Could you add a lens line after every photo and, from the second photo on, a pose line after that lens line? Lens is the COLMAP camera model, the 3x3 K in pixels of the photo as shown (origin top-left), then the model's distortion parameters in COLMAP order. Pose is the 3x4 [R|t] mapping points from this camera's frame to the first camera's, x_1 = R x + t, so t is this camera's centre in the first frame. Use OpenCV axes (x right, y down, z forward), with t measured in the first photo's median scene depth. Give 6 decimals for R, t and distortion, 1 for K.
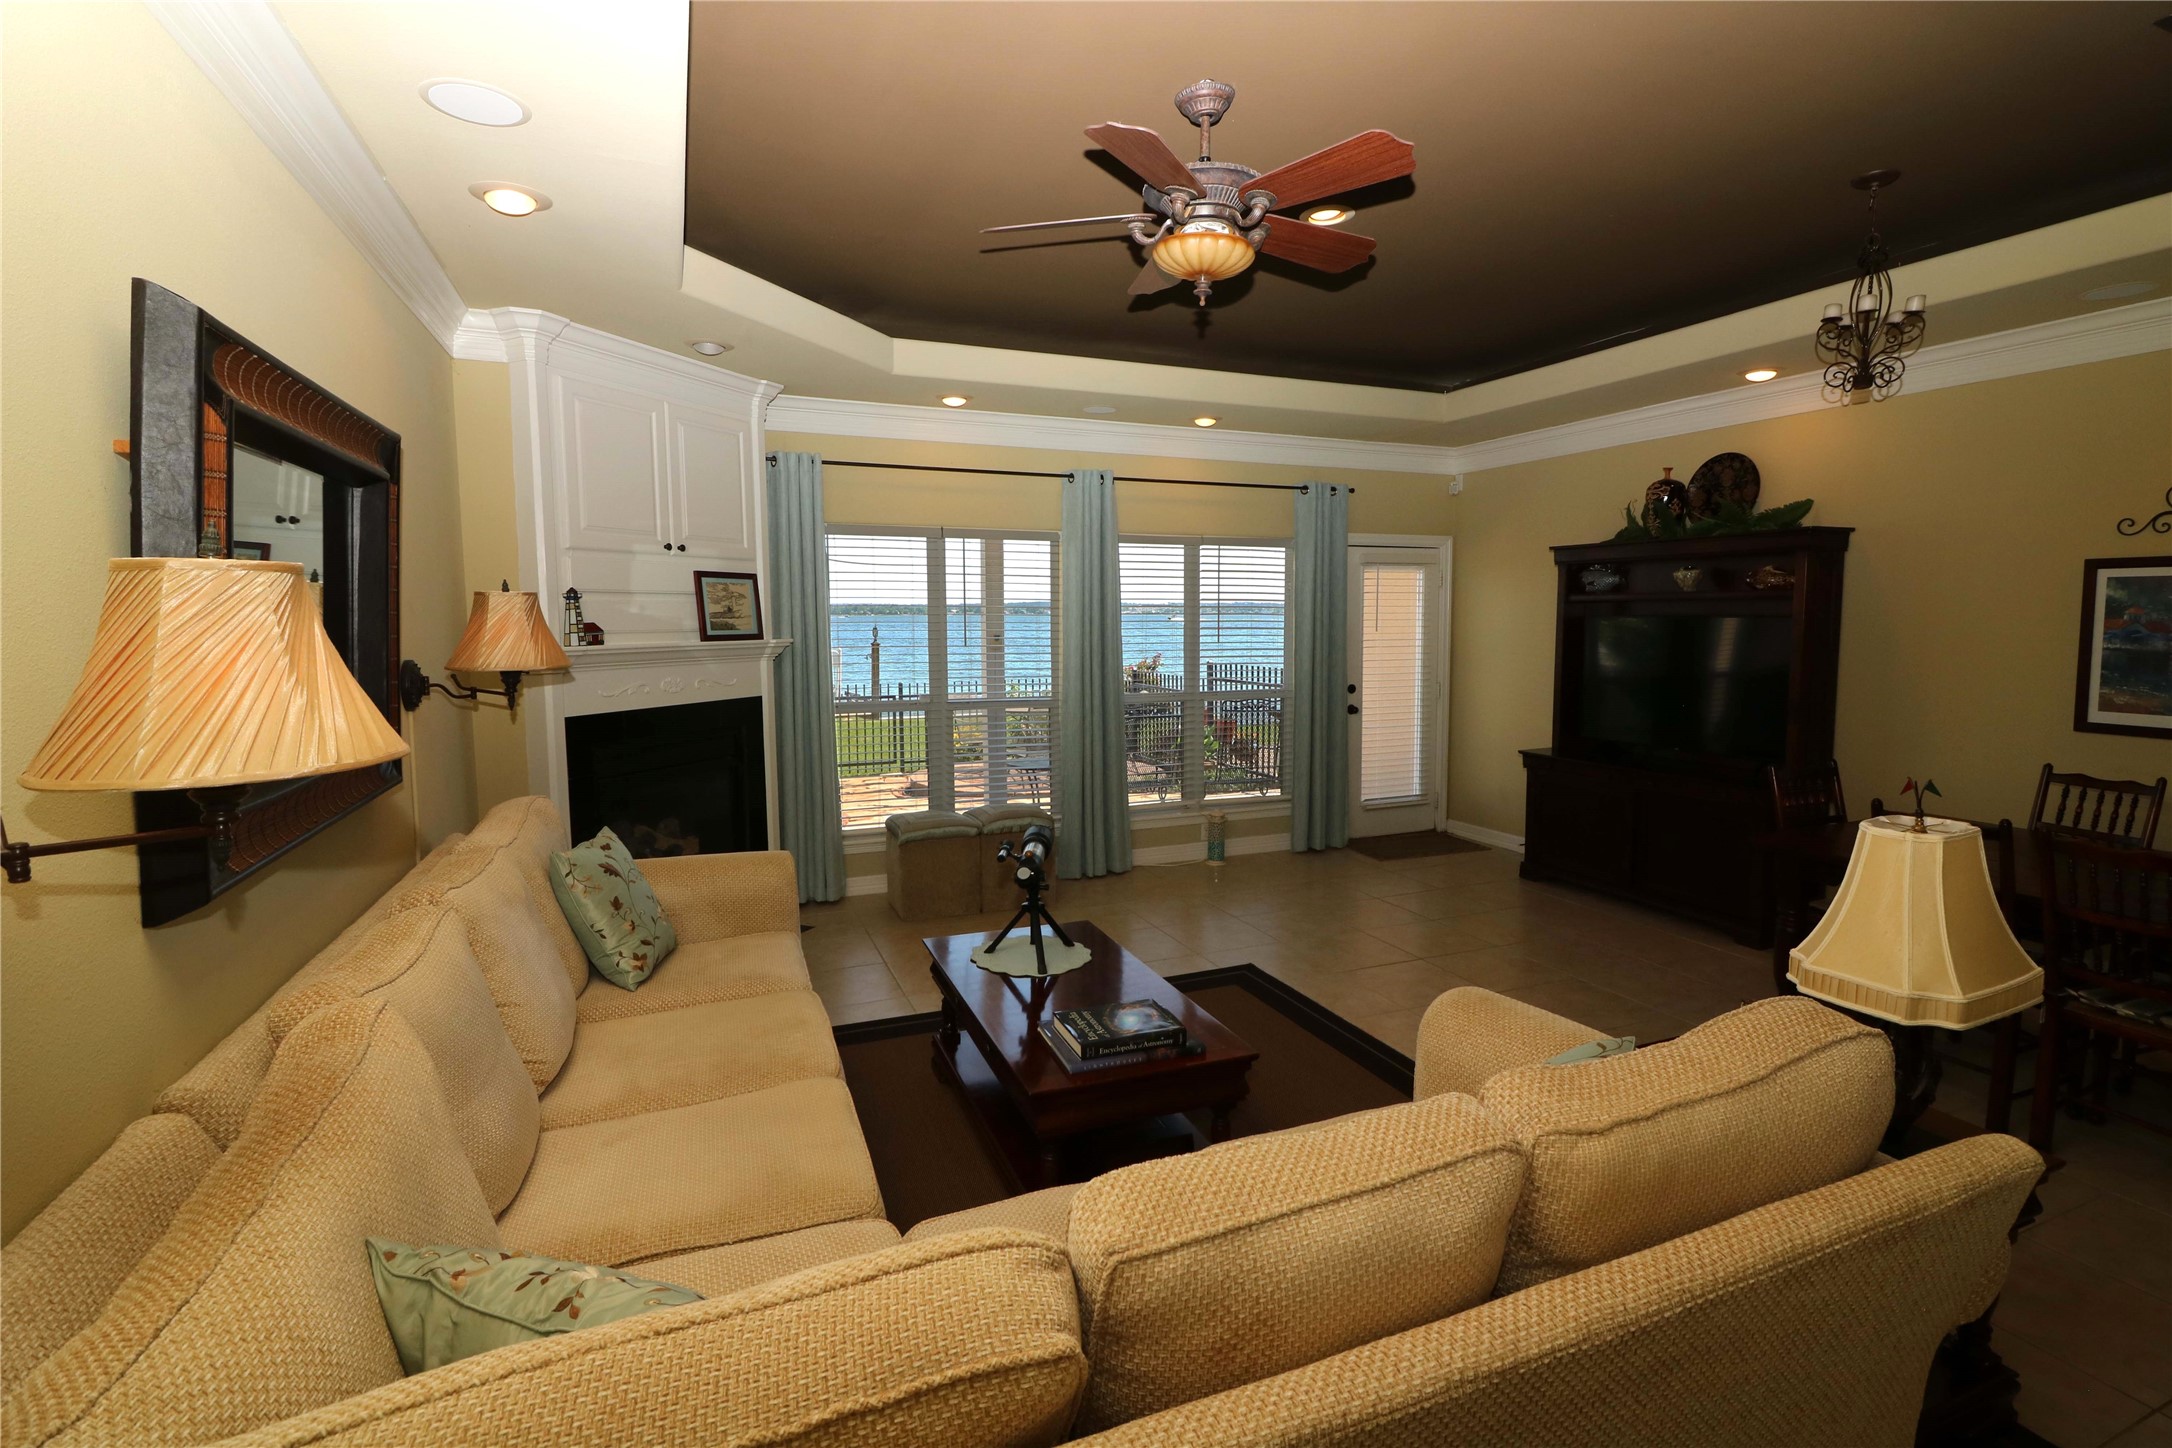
lens RADIAL K [[1003.6, 0, 1096.6], [0, 1003.6, 715.2], [0, 0, 1]] dist [-0.011424, -0.006228]
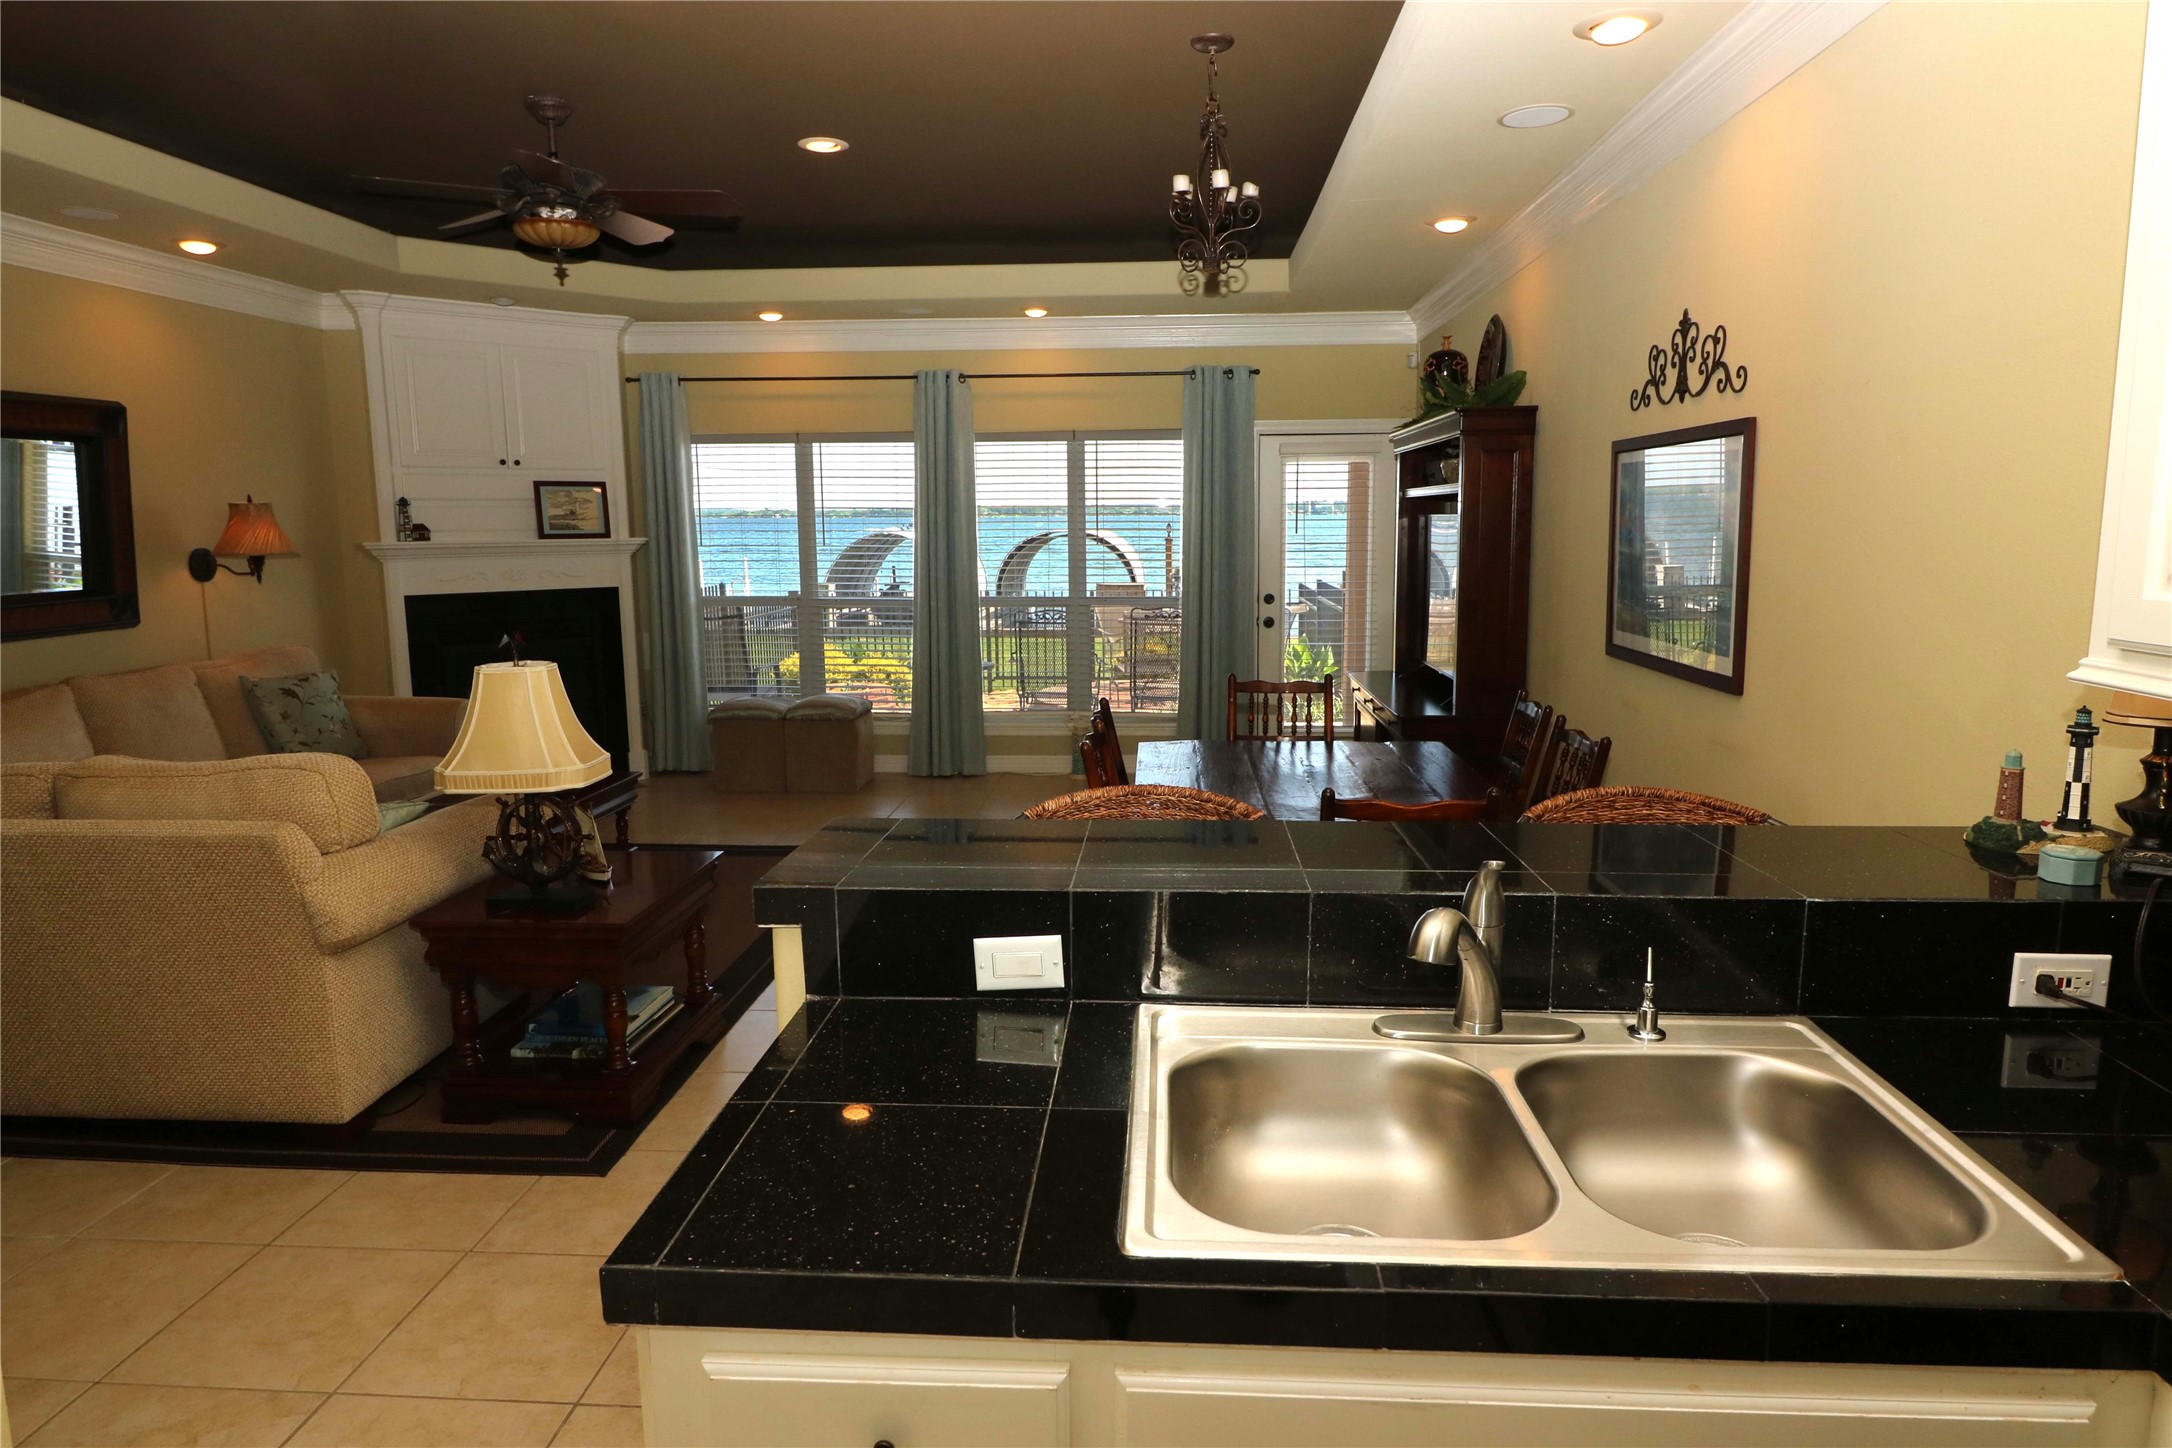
lens RADIAL K [[1296.9, 0, 1085.2], [0, 1296.9, 721.6], [0, 0, 1]] dist [-0.002687, -0.002192]
pose [[0.900344, 0.065861, -0.430166, 0.648742], [-0.039986, 0.996820, 0.068926, 0.009007], [0.433338, -0.044856, 0.900114, -0.103798]]
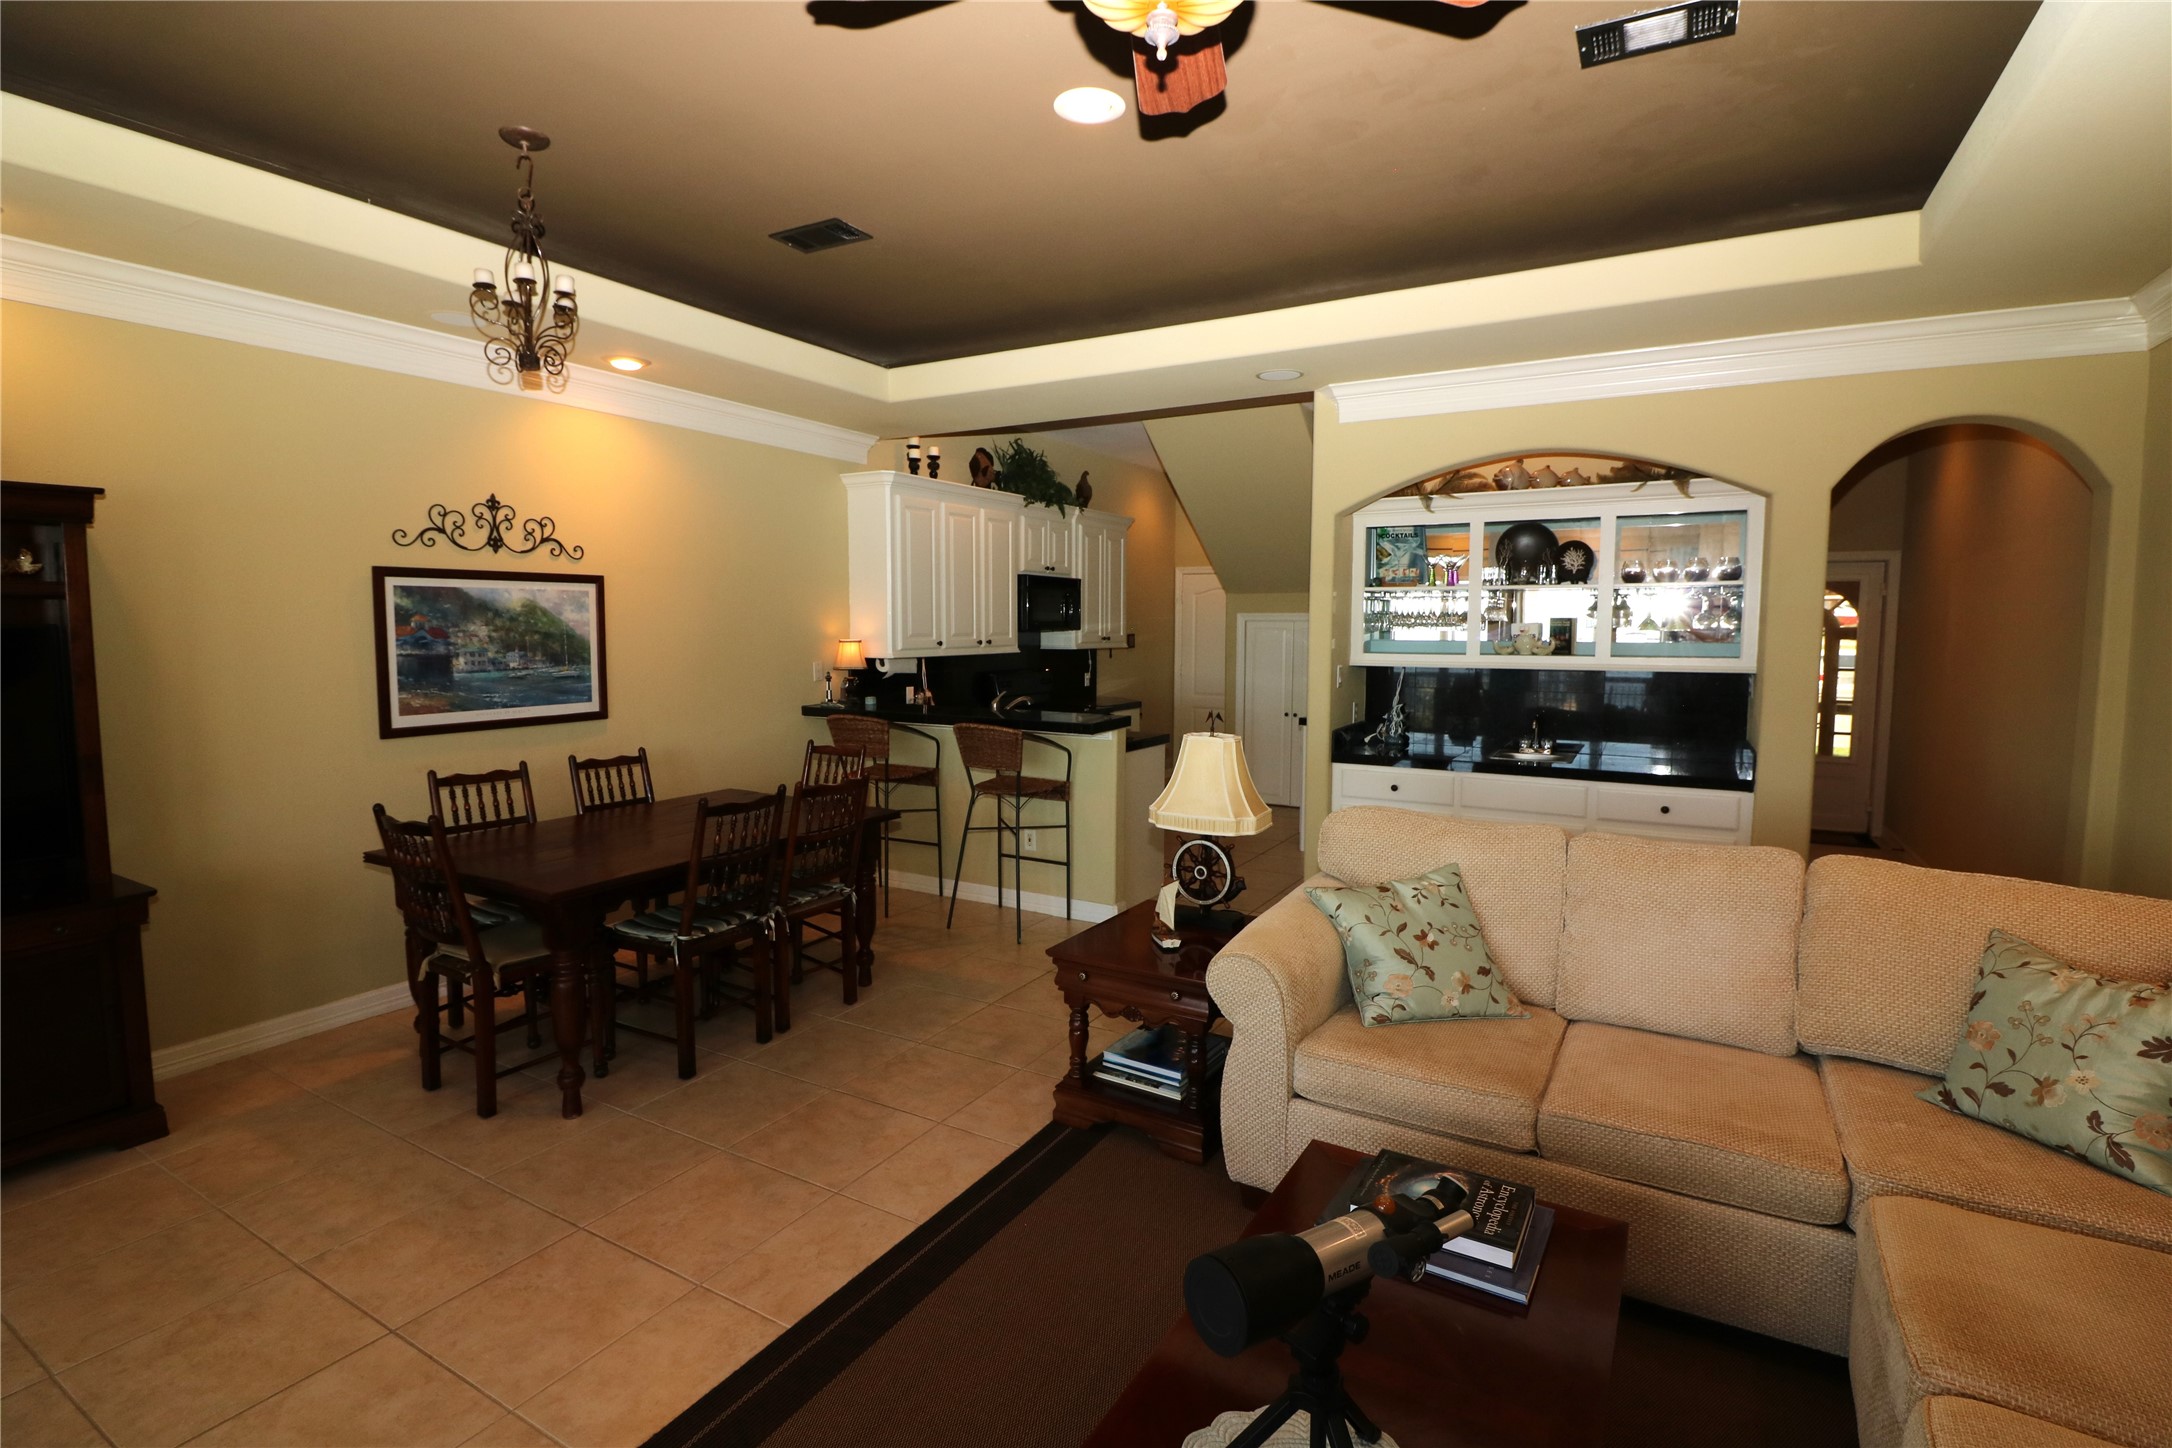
lens RADIAL K [[1003.6, 0, 1093.0], [0, 1003.6, 702.3], [0, 0, 1]] dist [-0.011424, -0.006228]
pose [[-0.612714, -0.063058, 0.787785, -0.412743], [0.078141, 0.987093, 0.139788, -0.185317], [-0.786432, 0.147208, -0.599878, 1.828632]]
